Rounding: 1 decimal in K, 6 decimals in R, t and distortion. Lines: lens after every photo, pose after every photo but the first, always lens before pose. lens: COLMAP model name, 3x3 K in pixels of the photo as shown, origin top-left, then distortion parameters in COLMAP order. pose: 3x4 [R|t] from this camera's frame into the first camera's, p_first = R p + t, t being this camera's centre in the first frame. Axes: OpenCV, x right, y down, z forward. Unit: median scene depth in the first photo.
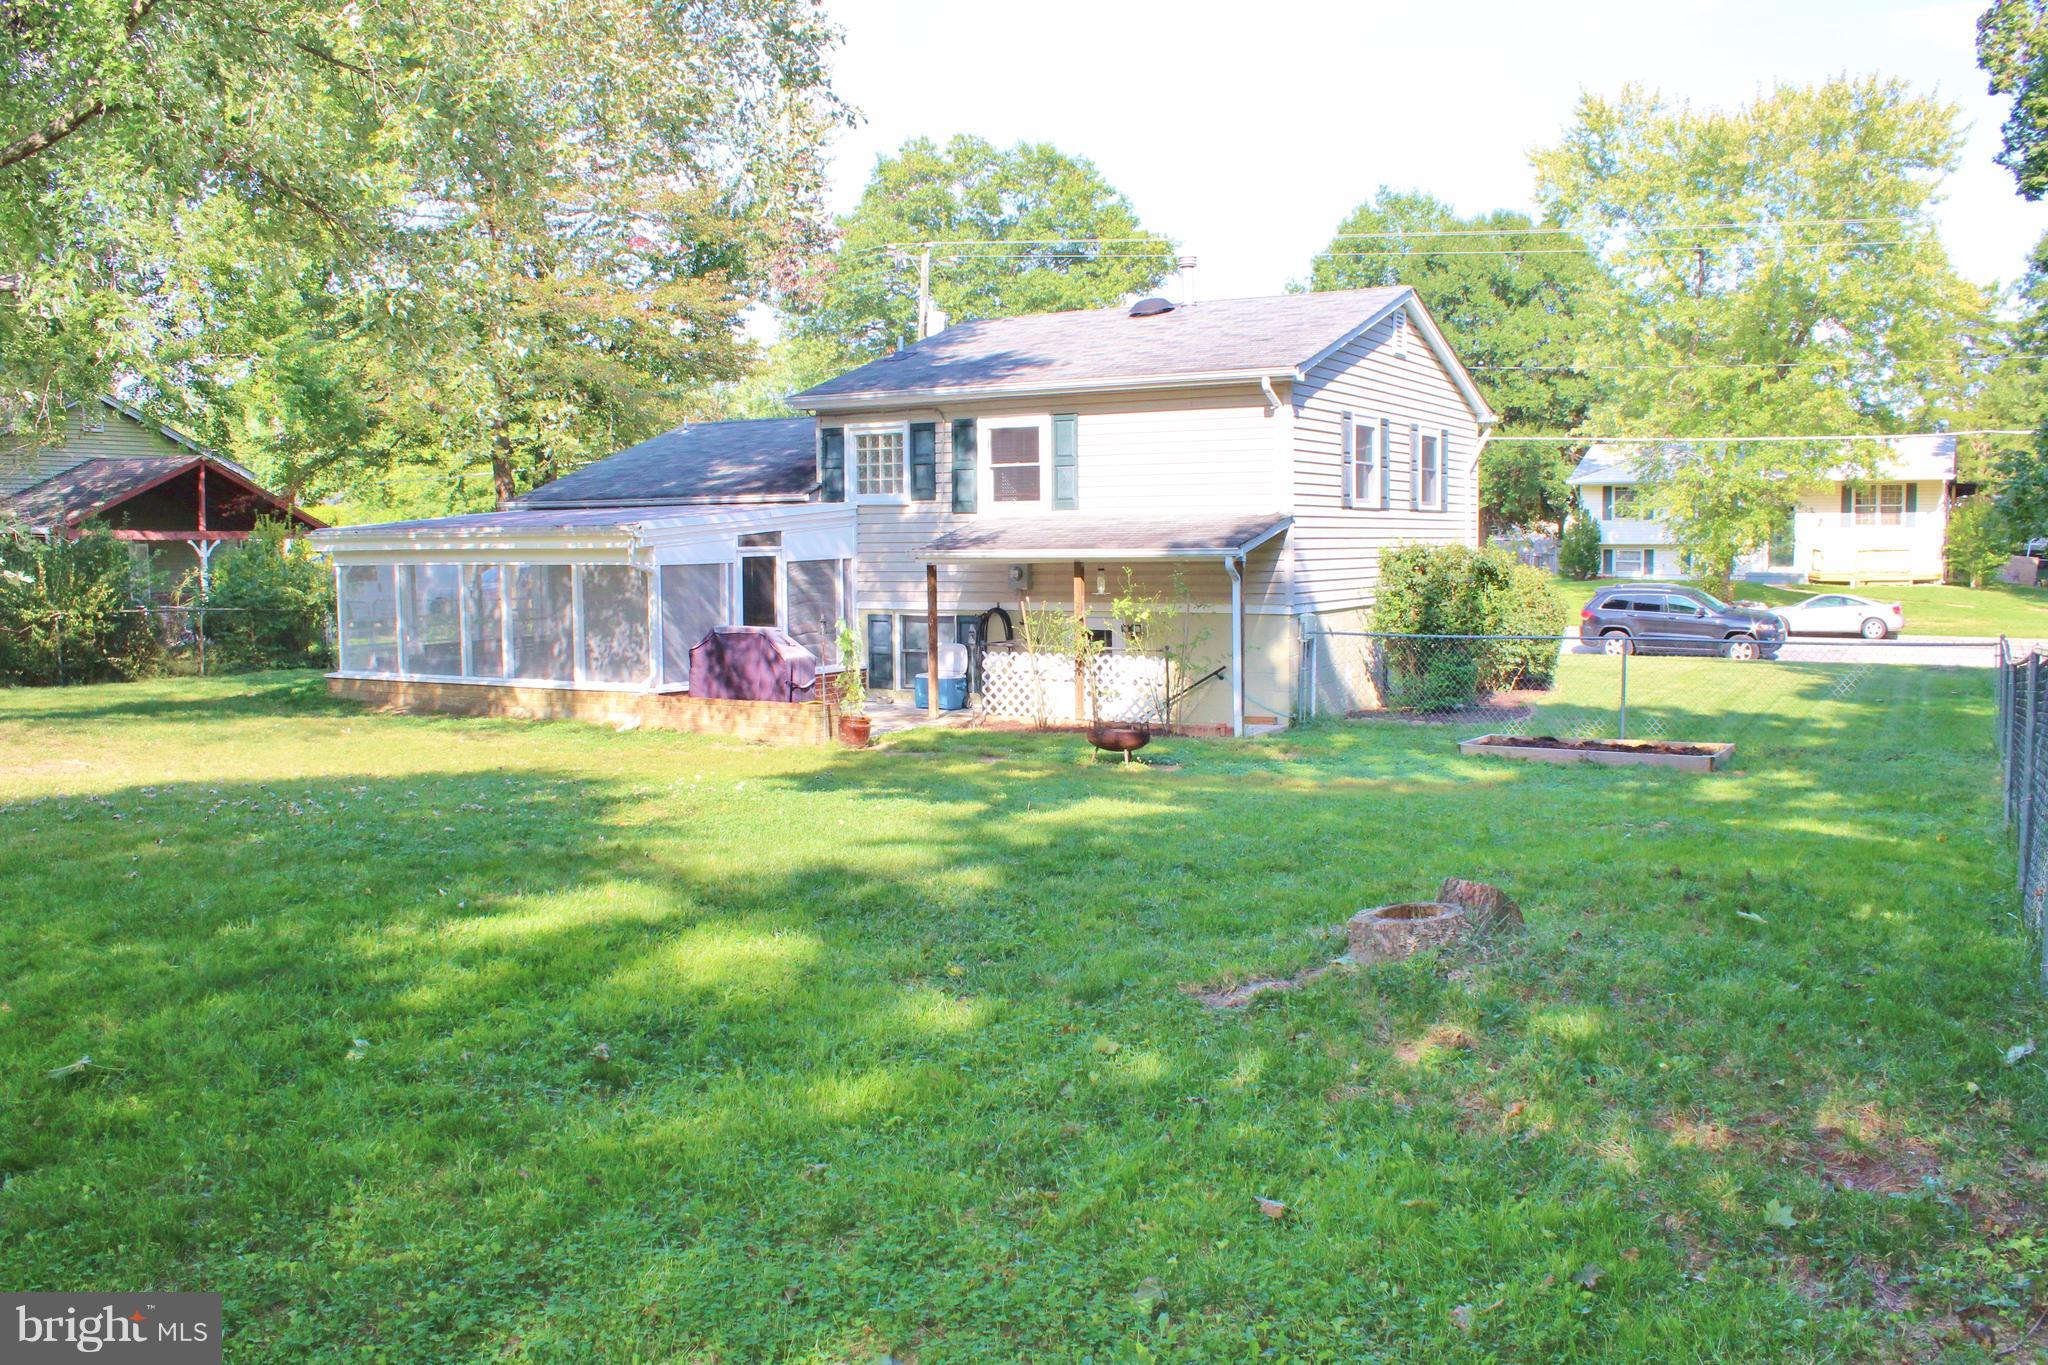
lens RADIAL K [[1704.4, 0, 1019.8], [0, 1704.4, 667.4], [0, 0, 1]] dist [-0.158673, 0.132612]
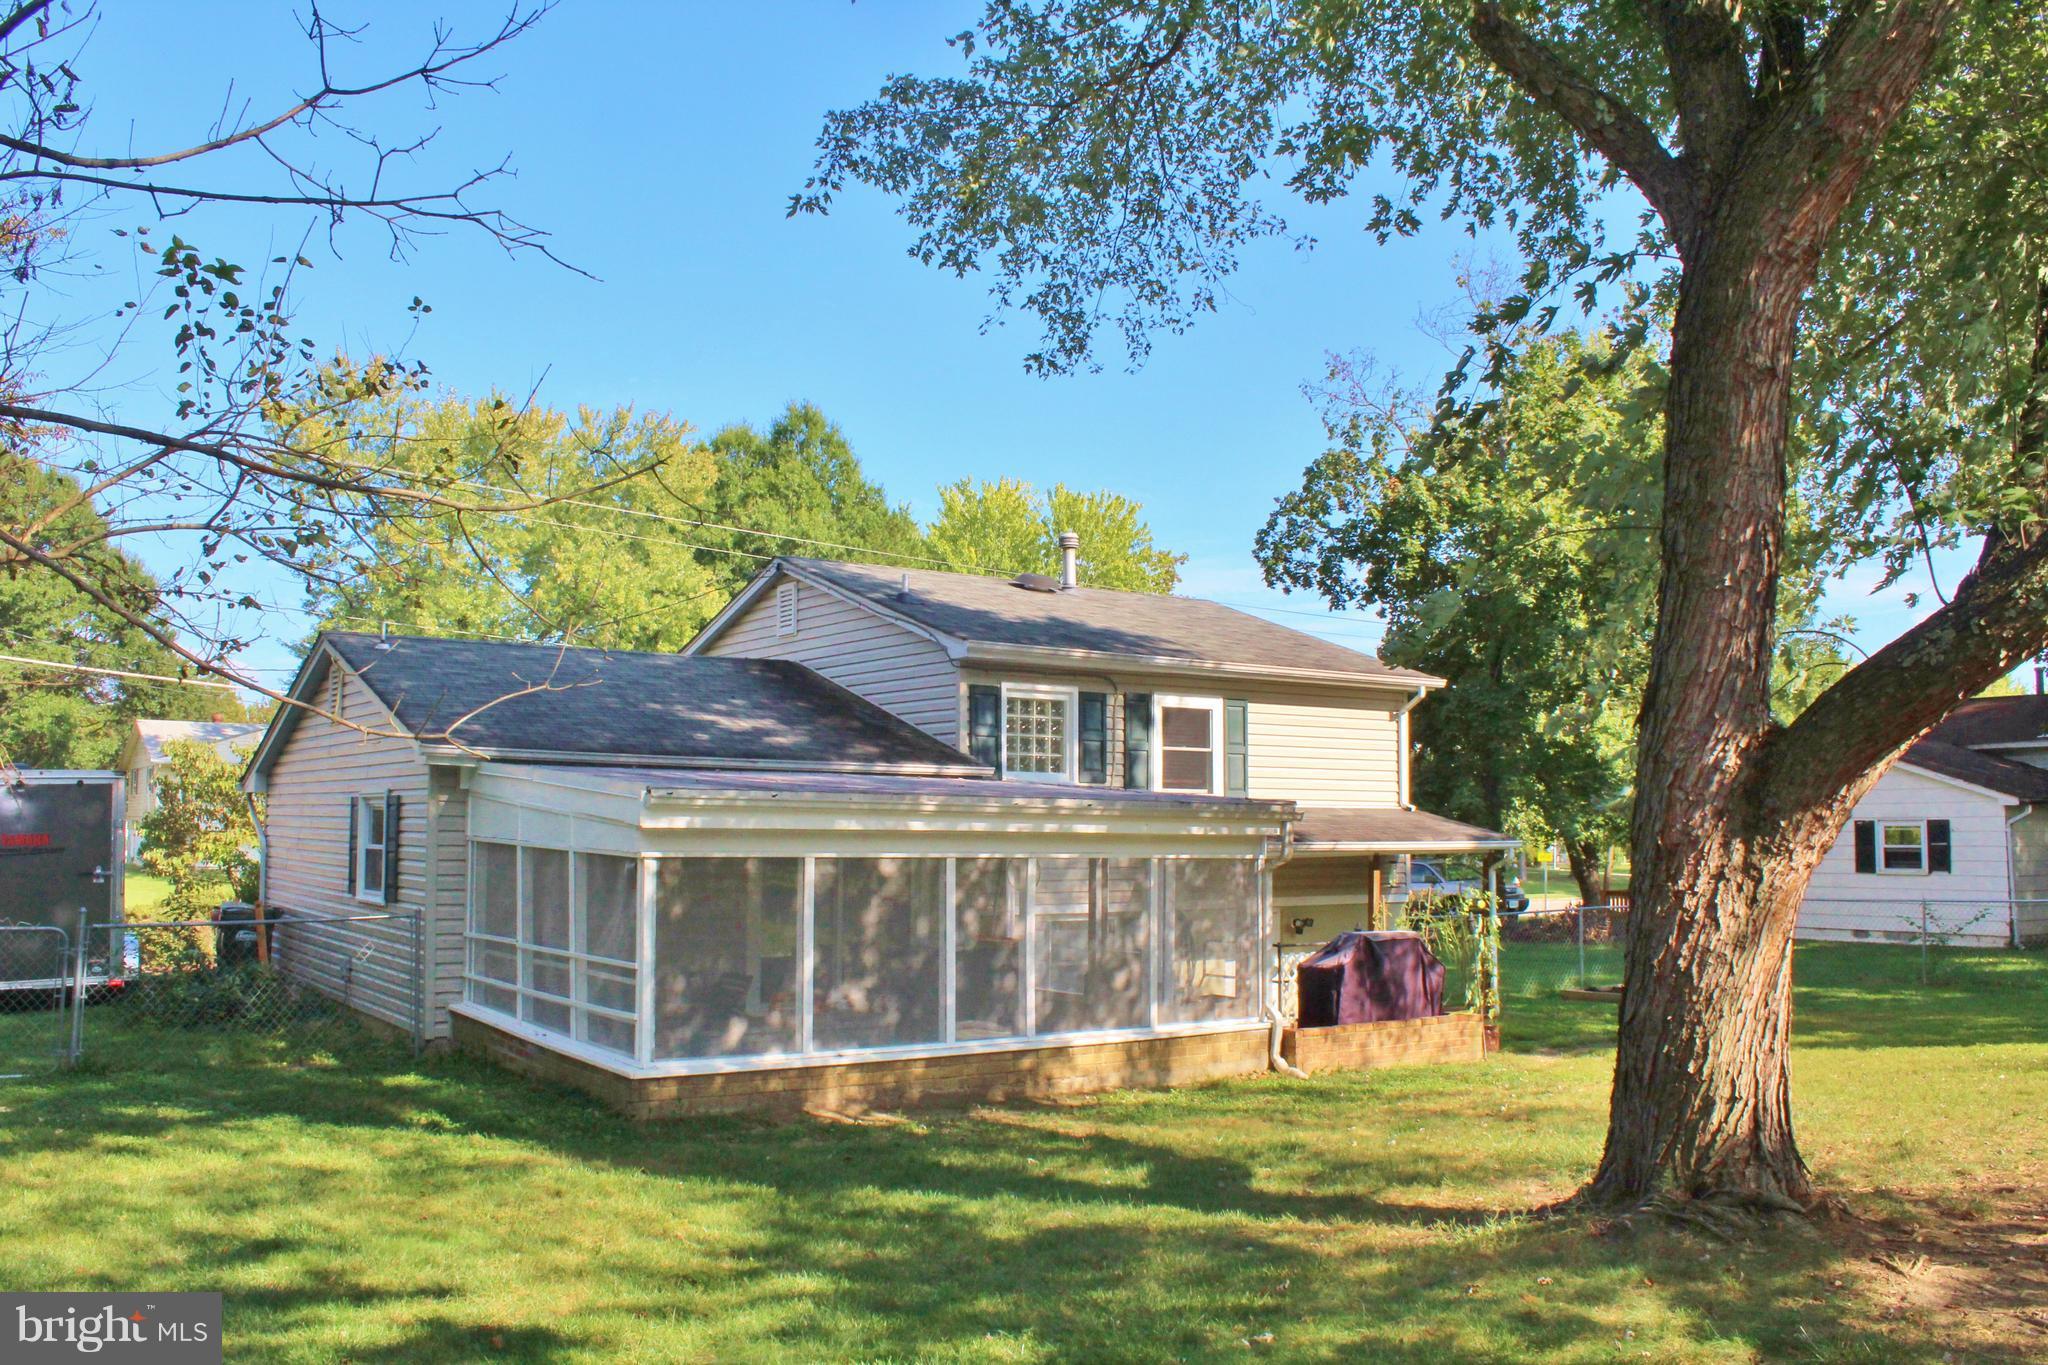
lens RADIAL K [[1704.4, 0, 1019.8], [0, 1704.4, 667.4], [0, 0, 1]] dist [-0.158673, 0.132612]
pose [[0.433395, 0.098864, 0.895765, -0.867039], [0.058890, 0.988733, -0.137617, -0.041920], [-0.899278, 0.112394, 0.422690, 0.690064]]
